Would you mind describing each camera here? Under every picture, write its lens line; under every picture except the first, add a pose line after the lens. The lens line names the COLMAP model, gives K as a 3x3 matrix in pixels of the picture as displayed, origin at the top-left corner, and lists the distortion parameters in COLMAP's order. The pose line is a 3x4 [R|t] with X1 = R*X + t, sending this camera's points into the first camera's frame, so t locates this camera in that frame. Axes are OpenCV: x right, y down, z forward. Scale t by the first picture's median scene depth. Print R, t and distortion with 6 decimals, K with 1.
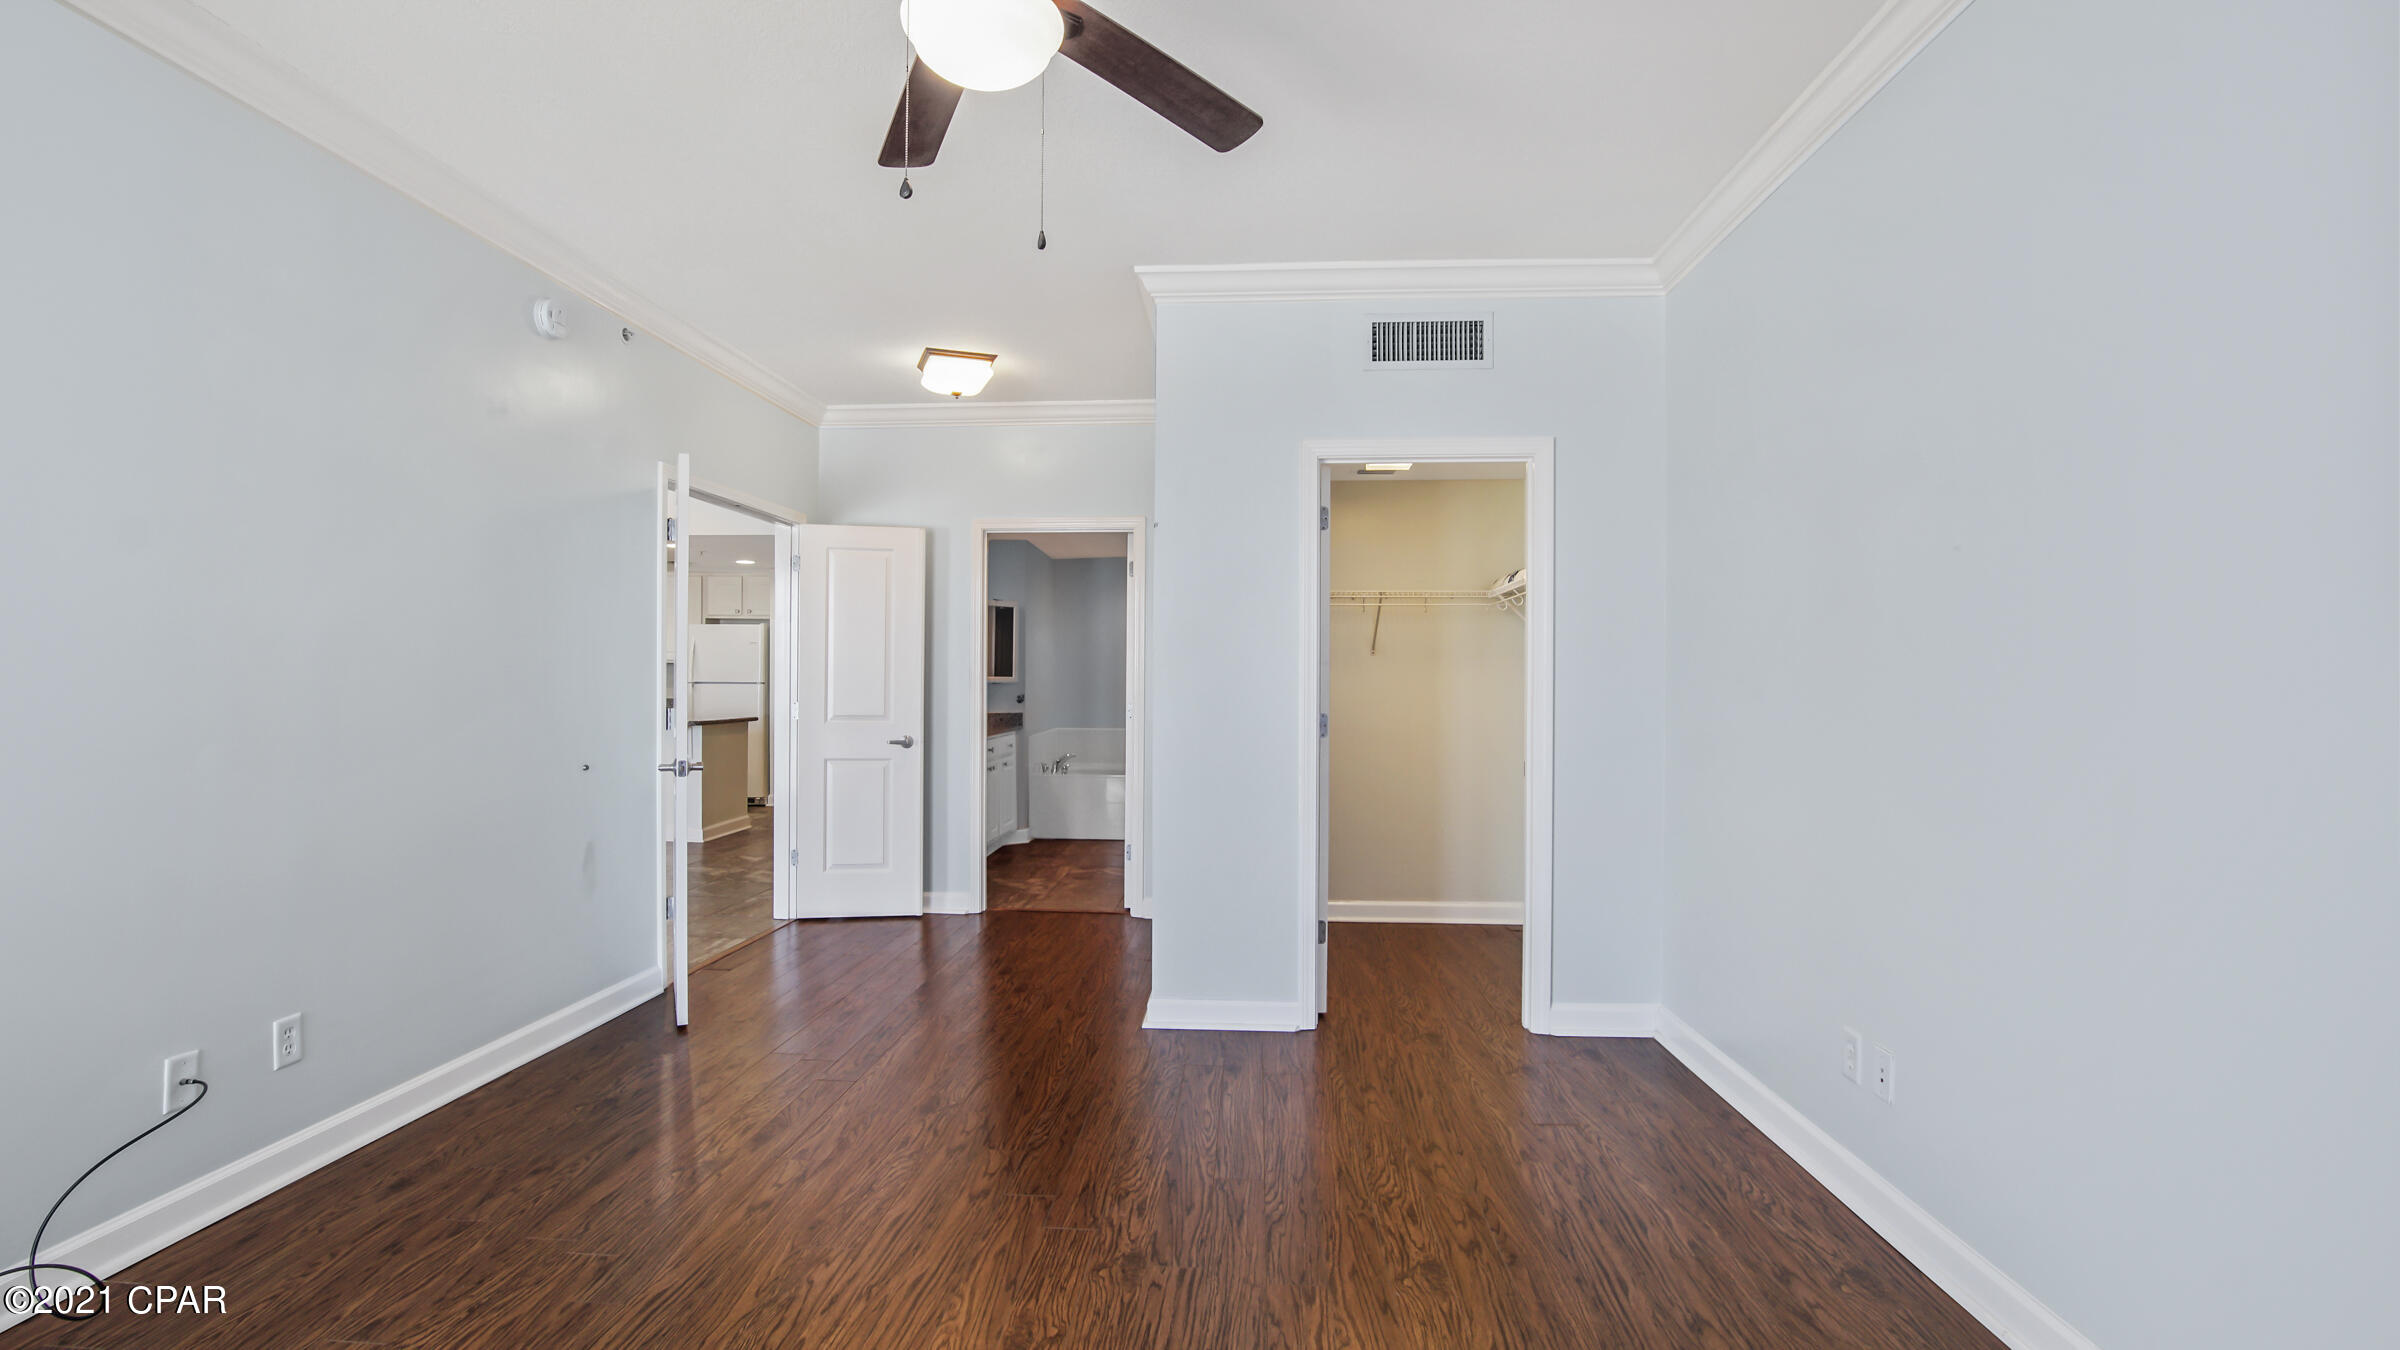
lens RADIAL K [[1065.6, 0, 1200.0], [0, 1065.6, 675.0], [0, 0, 1]] dist [-0.001089, 0.000012]
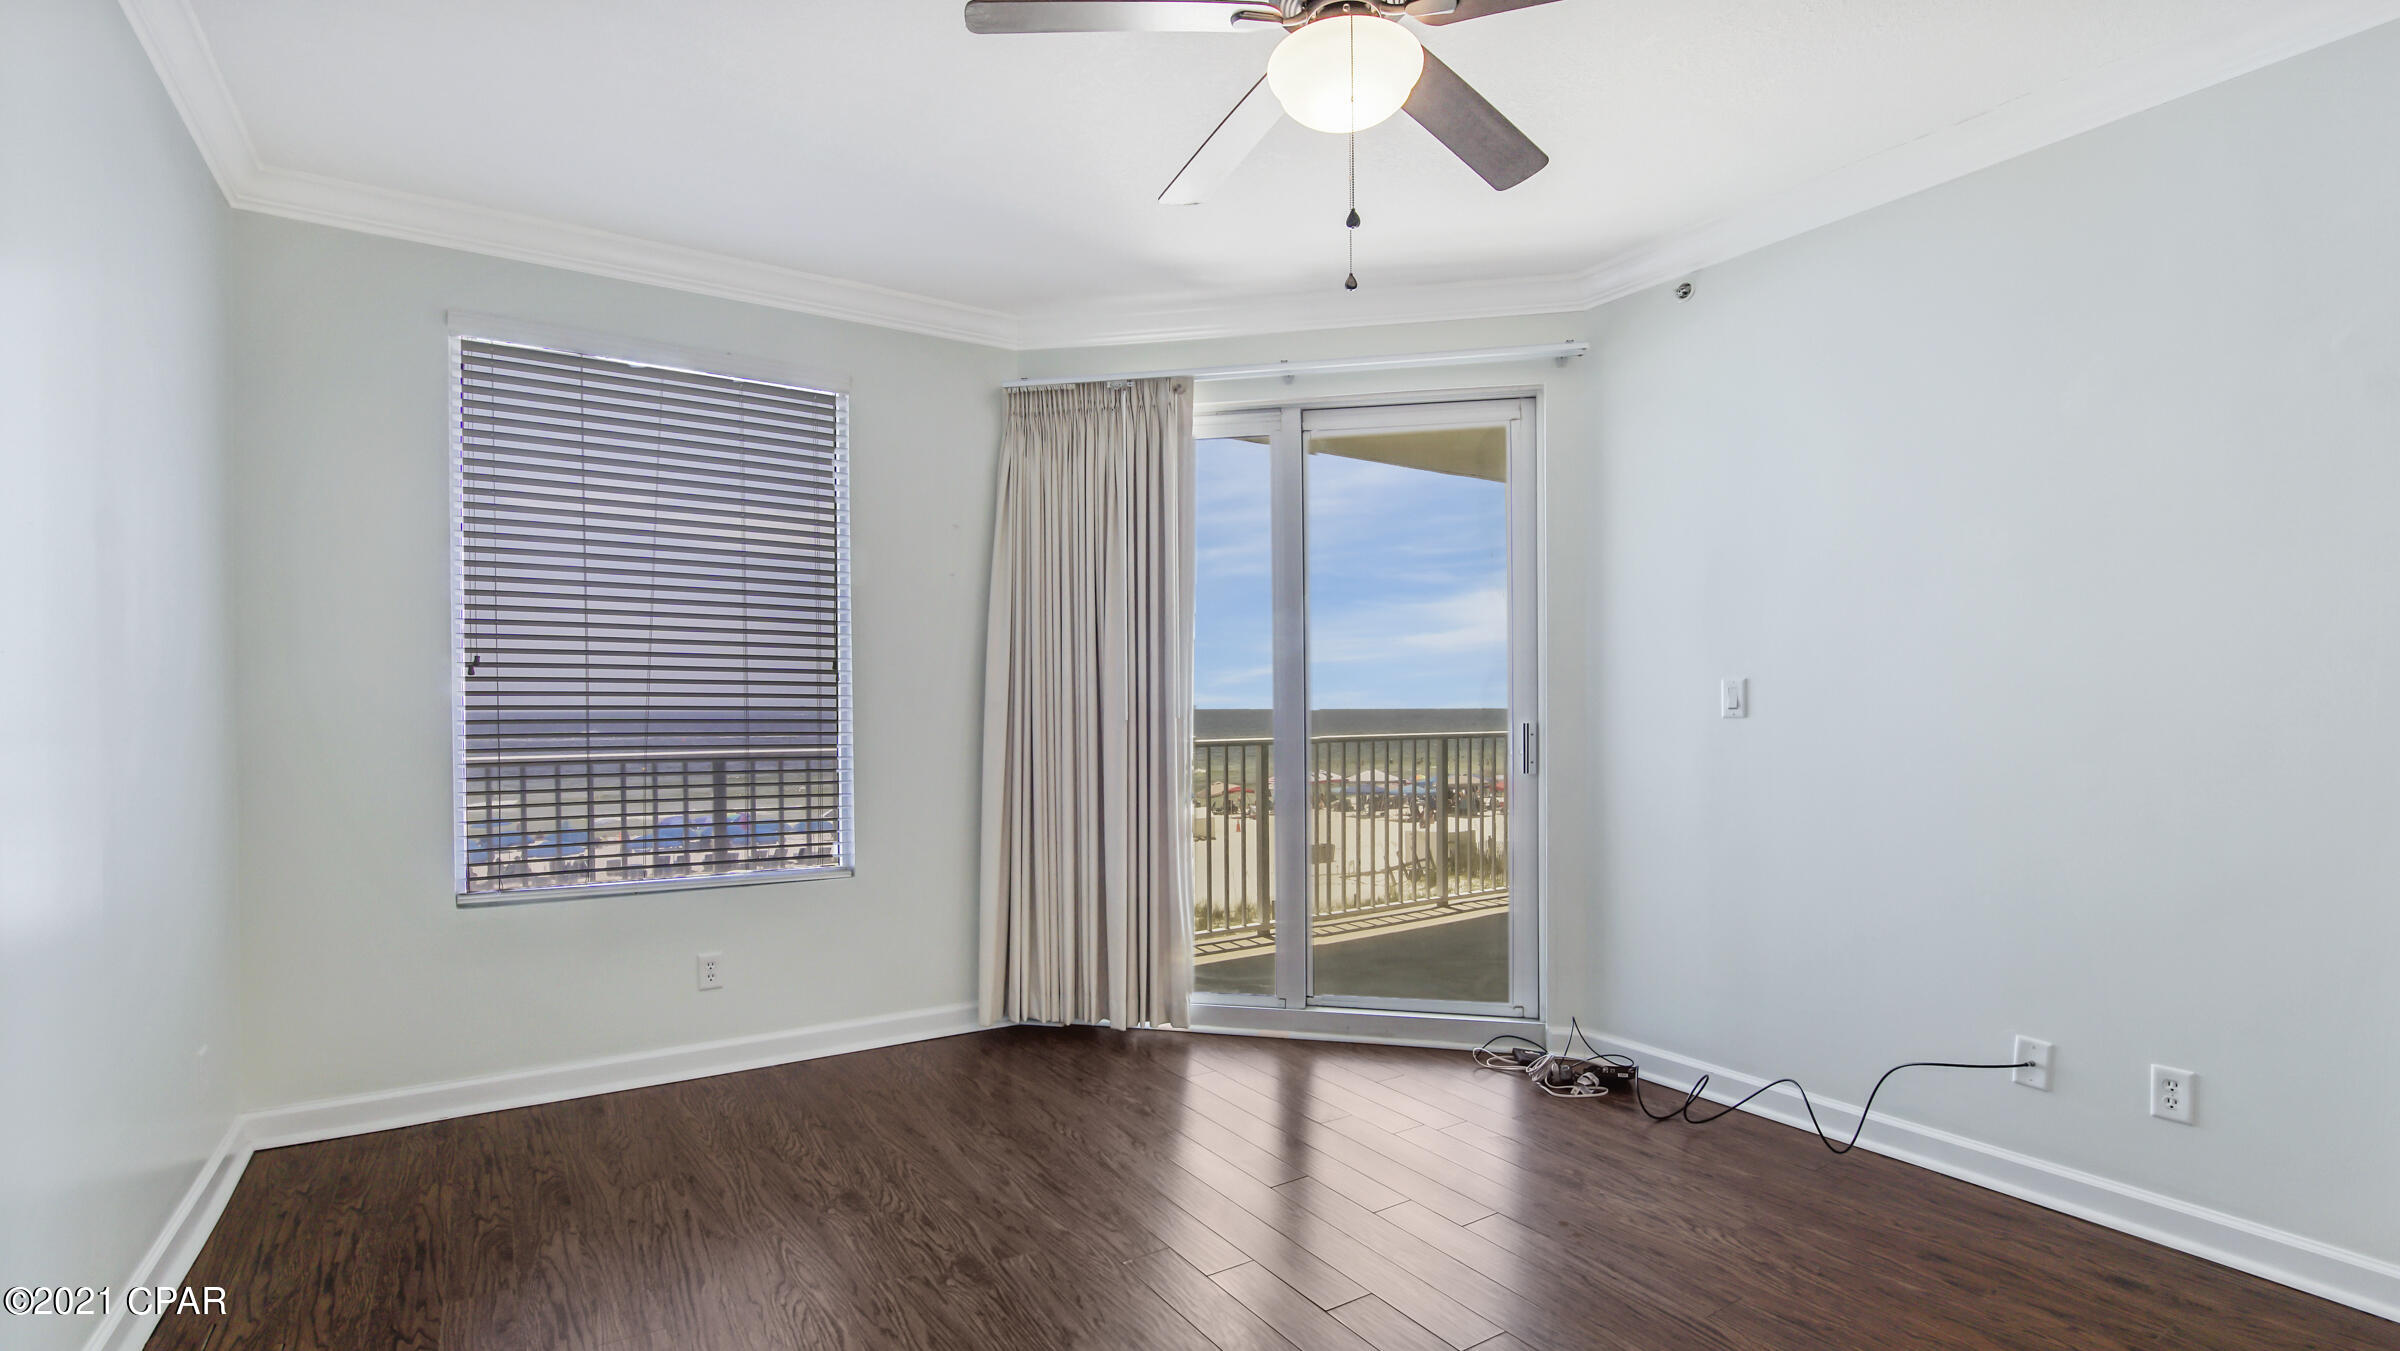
lens RADIAL K [[1038.8, 0, 1181.0], [0, 1038.8, 709.1], [0, 0, 1]] dist [-0.026671, 0.011847]
pose [[-0.807821, -0.003192, -0.589420, 0.388202], [0.001985, 0.999965, -0.008136, 0.014720], [0.589425, -0.007743, -0.807786, 1.287436]]
